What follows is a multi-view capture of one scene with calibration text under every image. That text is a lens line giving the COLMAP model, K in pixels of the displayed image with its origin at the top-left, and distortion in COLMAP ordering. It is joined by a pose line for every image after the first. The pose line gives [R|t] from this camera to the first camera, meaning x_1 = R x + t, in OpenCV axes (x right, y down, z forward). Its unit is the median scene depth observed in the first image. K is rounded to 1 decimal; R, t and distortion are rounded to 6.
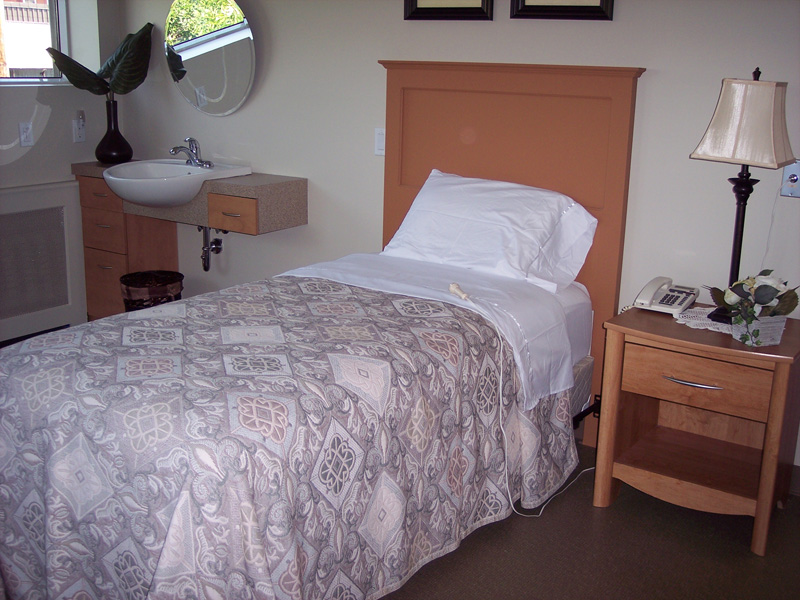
lens RADIAL K [[909.8, 0, 400.0], [0, 909.8, 300.0], [0, 0, 1]] dist [-0.153573, 0.249788]
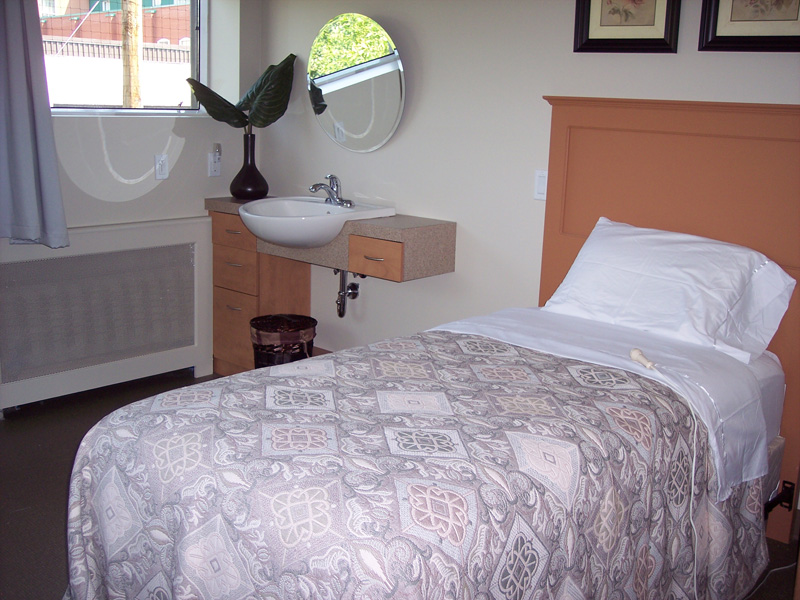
lens RADIAL K [[909.8, 0, 400.0], [0, 909.8, 300.0], [0, 0, 1]] dist [-0.153573, 0.249788]
pose [[0.991998, 0.038910, -0.120110, -0.068780], [-0.044451, 0.998051, -0.043801, -0.018806], [0.118171, 0.048789, 0.991794, 0.122838]]
